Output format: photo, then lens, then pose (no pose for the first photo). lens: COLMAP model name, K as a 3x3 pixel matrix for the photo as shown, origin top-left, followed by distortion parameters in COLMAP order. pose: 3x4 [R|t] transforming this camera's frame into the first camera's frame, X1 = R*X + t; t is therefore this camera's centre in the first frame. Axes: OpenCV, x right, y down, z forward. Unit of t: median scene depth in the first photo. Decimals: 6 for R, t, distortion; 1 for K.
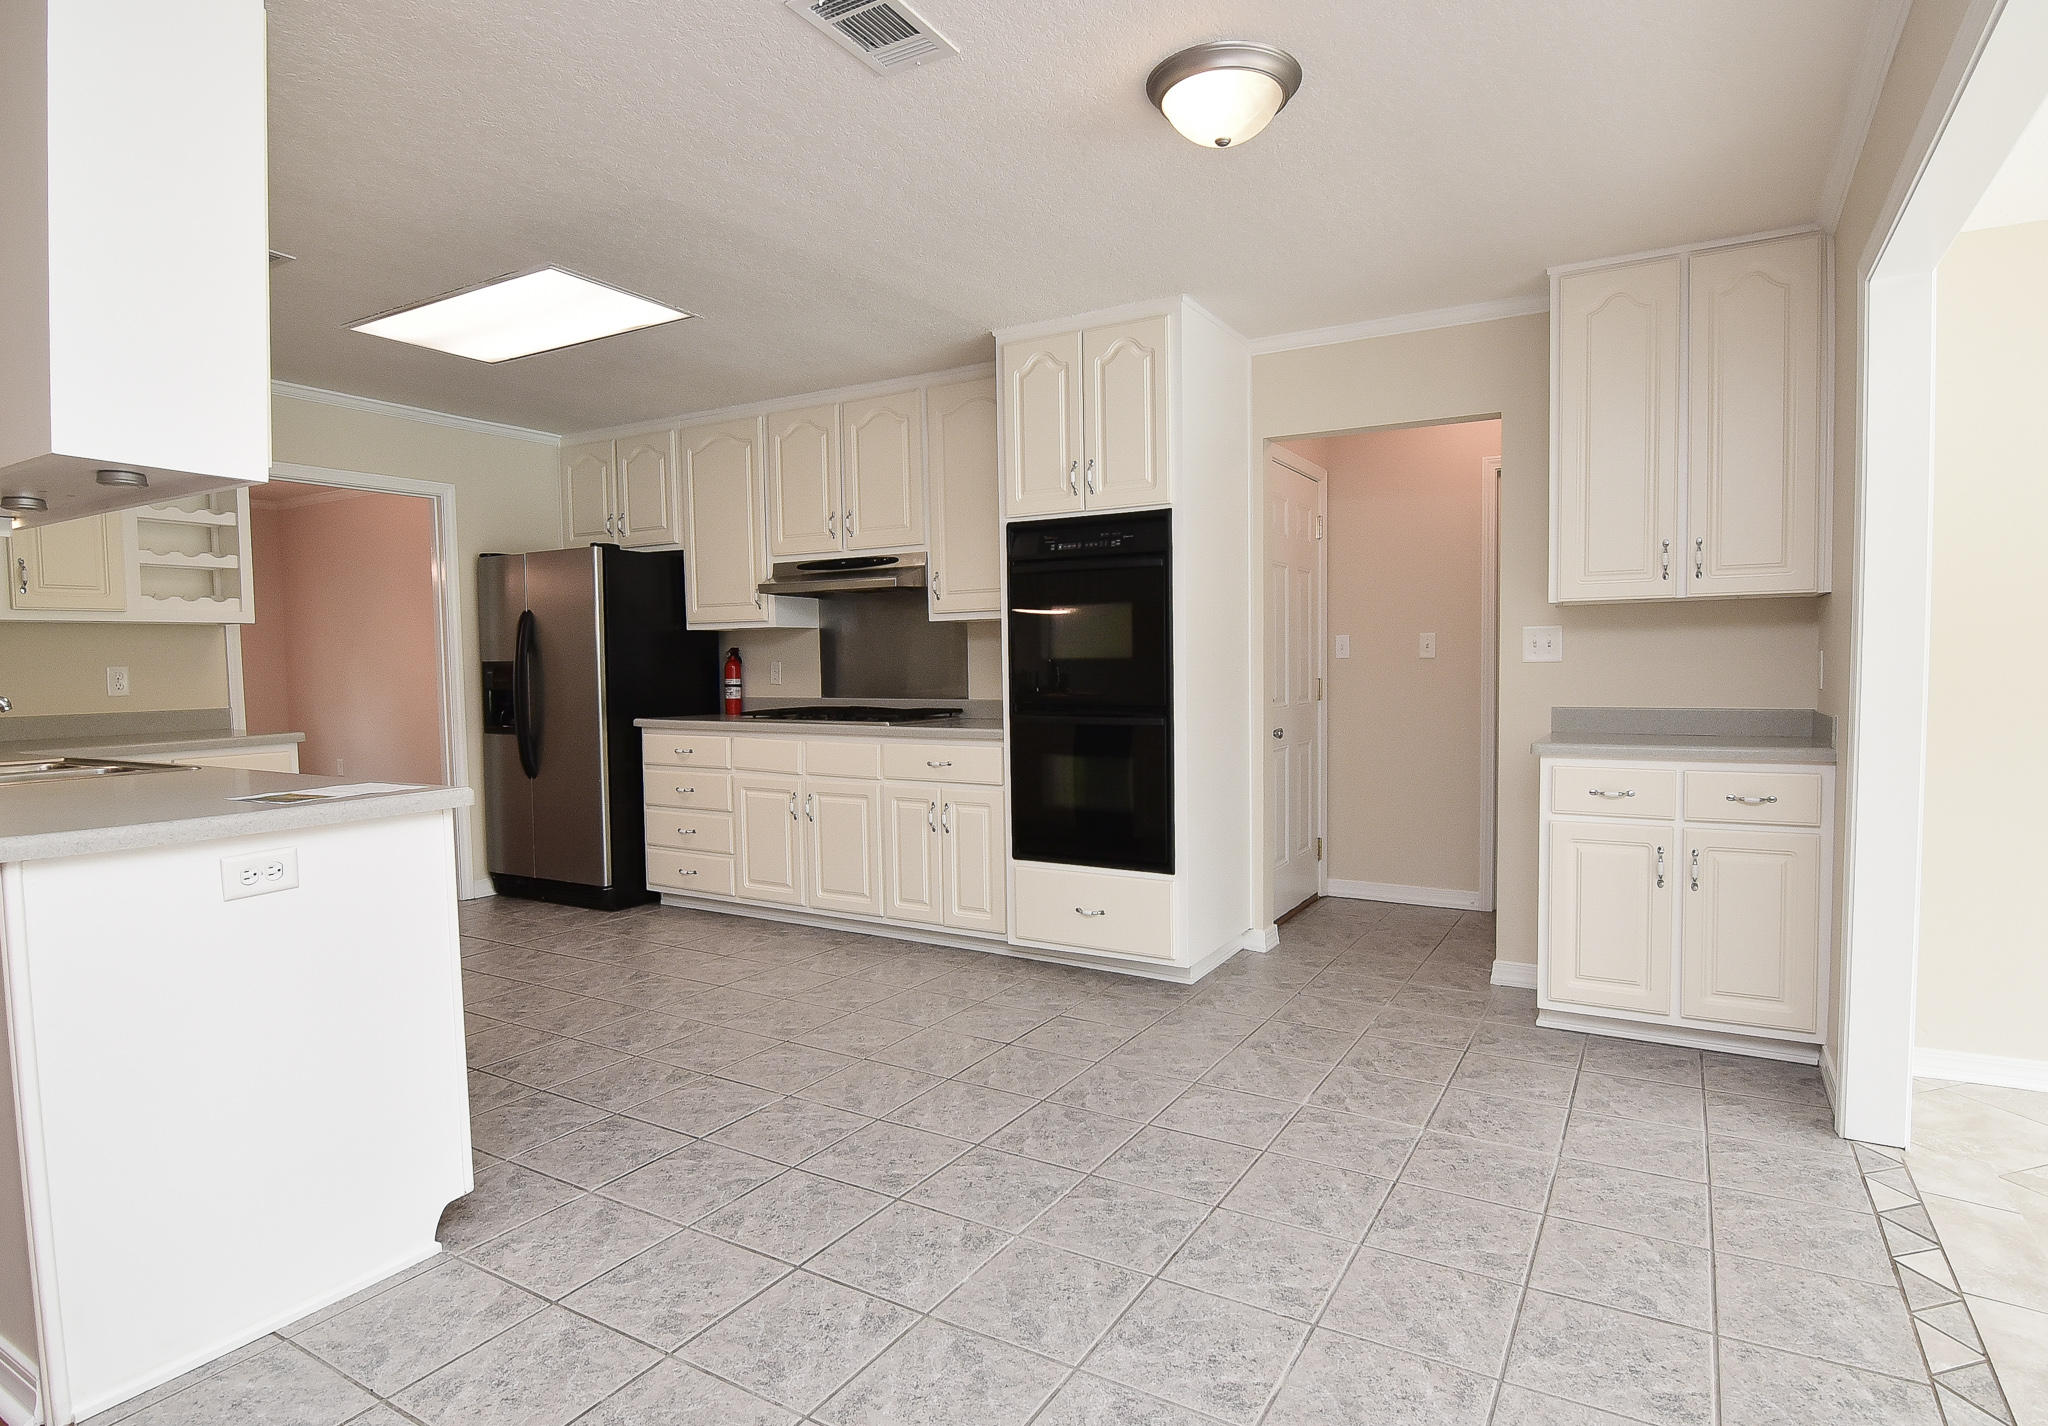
lens RADIAL K [[1100.9, 0, 1064.6], [0, 1100.9, 722.7], [0, 0, 1]] dist [-0.000451, -0.001322]
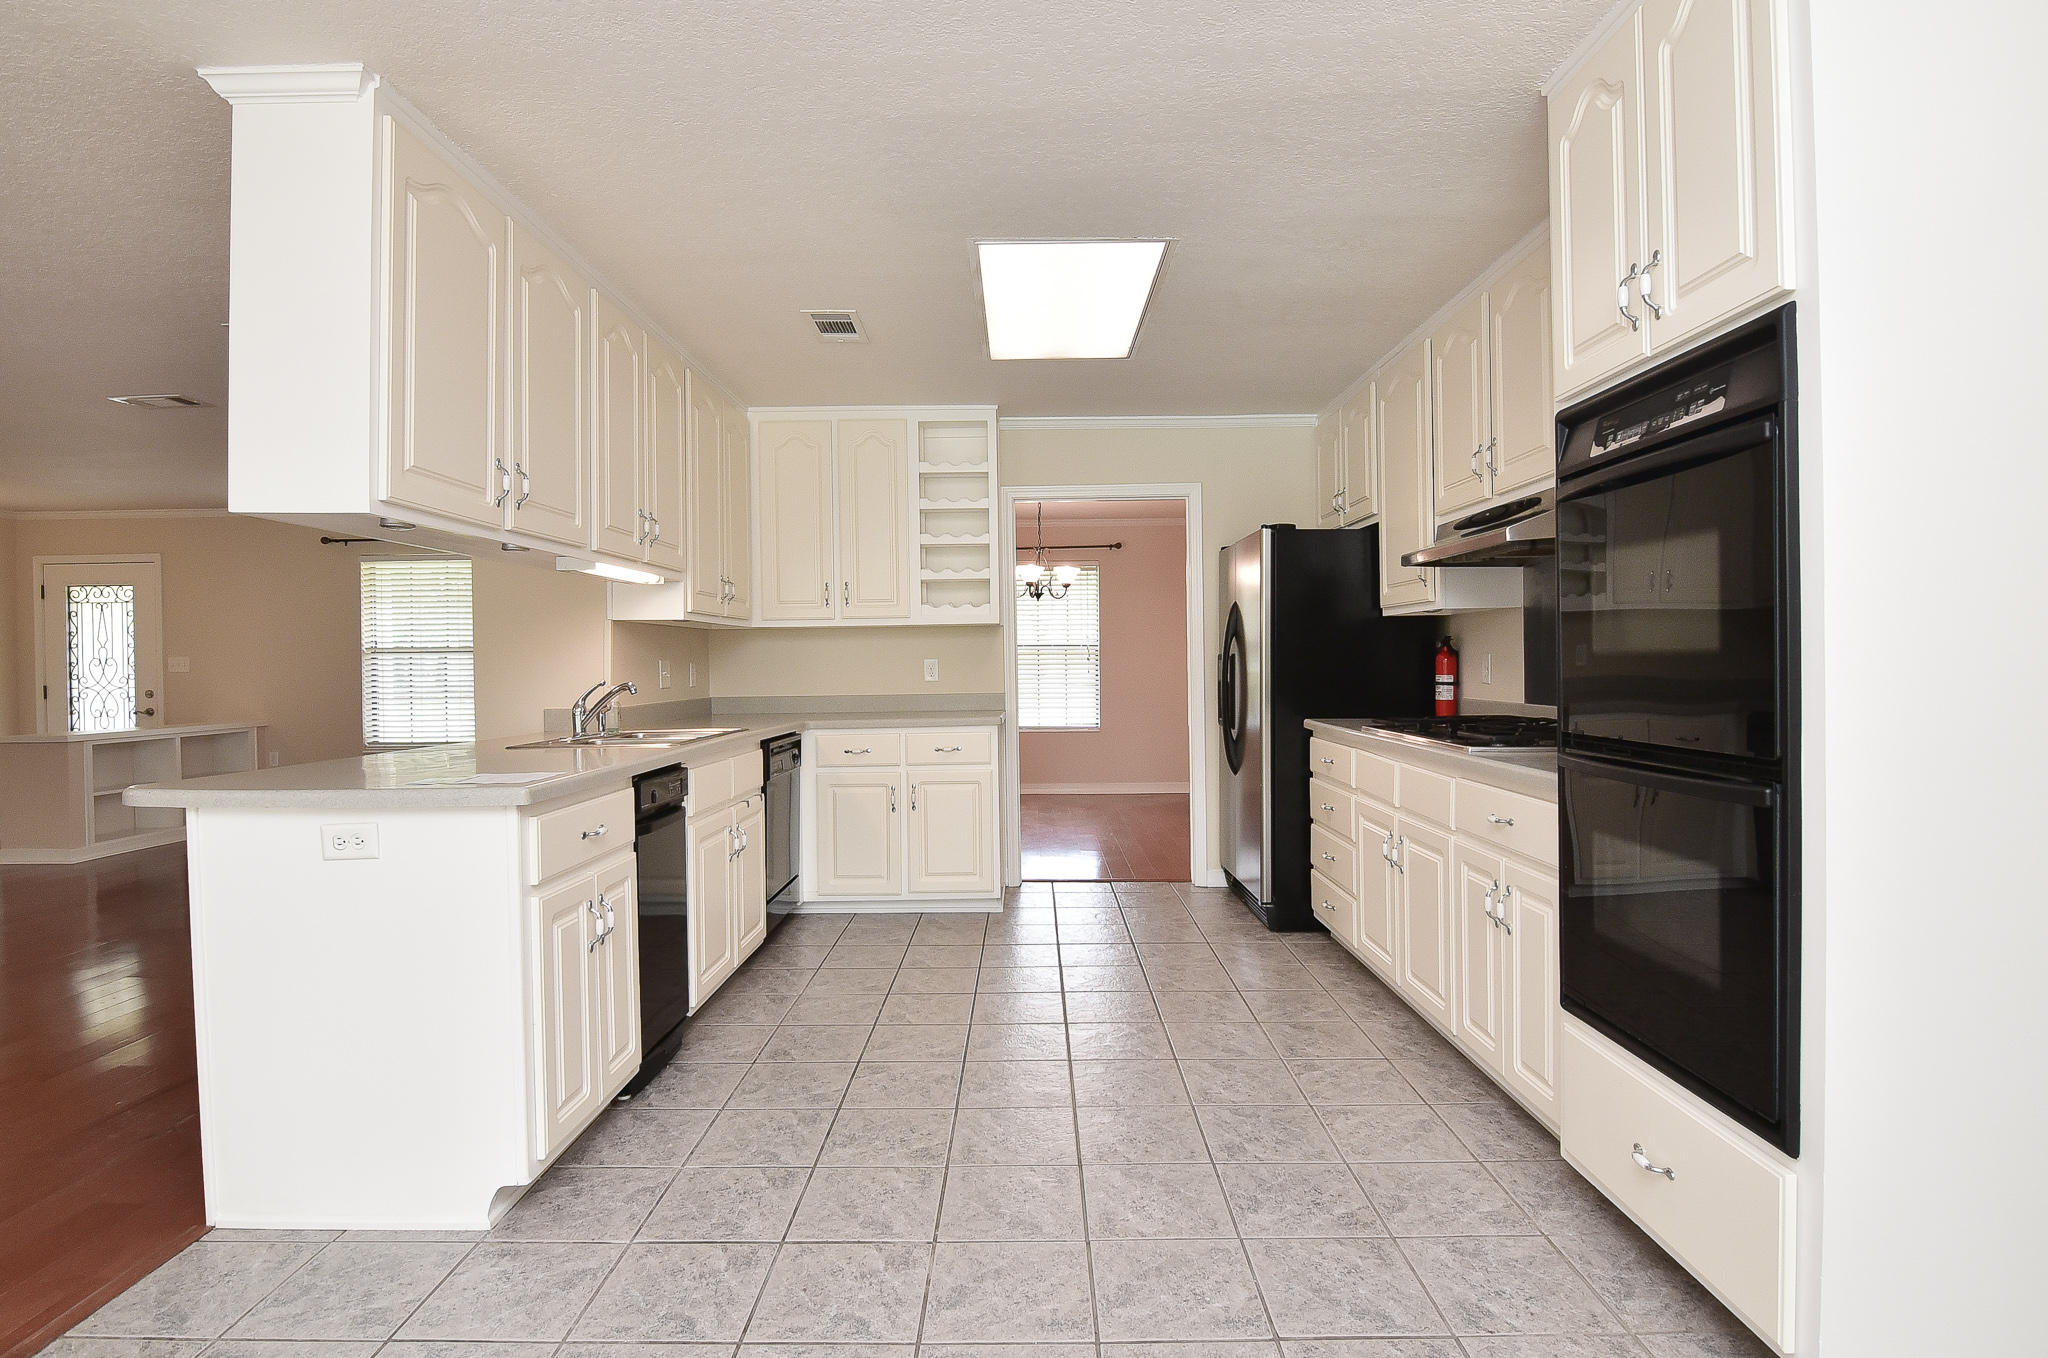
lens RADIAL K [[1032.4, 0, 1021.9], [0, 1032.4, 678.5], [0, 0, 1]] dist [-0.018246, -0.001421]
pose [[0.487878, 0.019877, -0.872686, 0.230014], [-0.042795, 0.999083, -0.001168, -0.027068], [0.871862, 0.037916, 0.488281, 0.424765]]
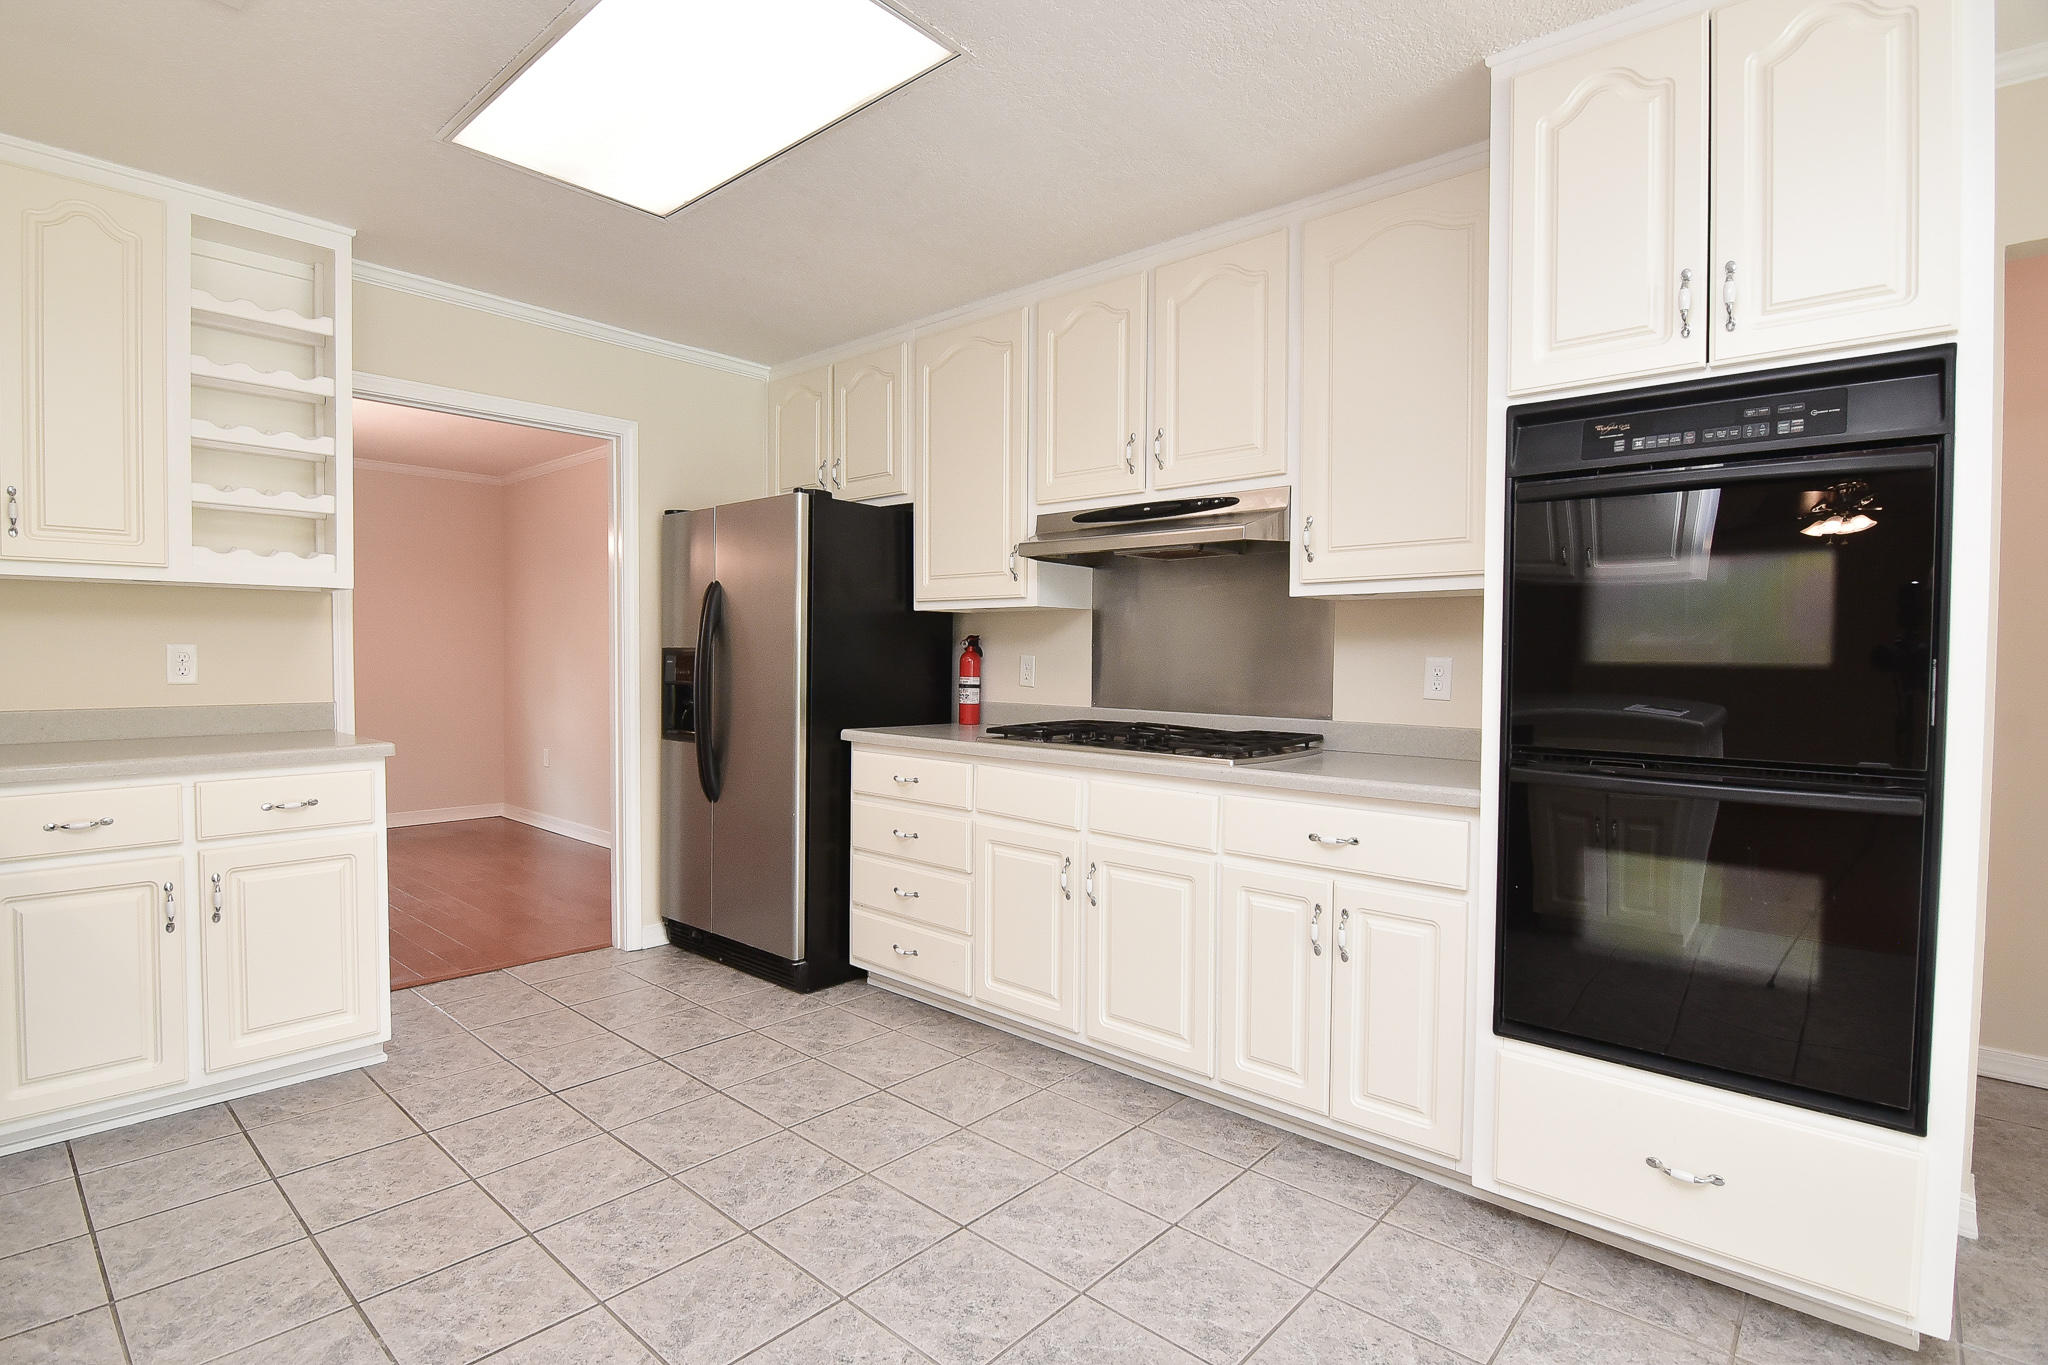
lens RADIAL K [[993.2, 0, 1011.8], [0, 993.2, 684.6], [0, 0, 1]] dist [-0.004262, -0.012536]
pose [[0.977133, 0.027072, -0.210897, -0.152203], [-0.032542, 0.999217, -0.022509, -0.023655], [0.210122, 0.028858, 0.977249, 0.404065]]
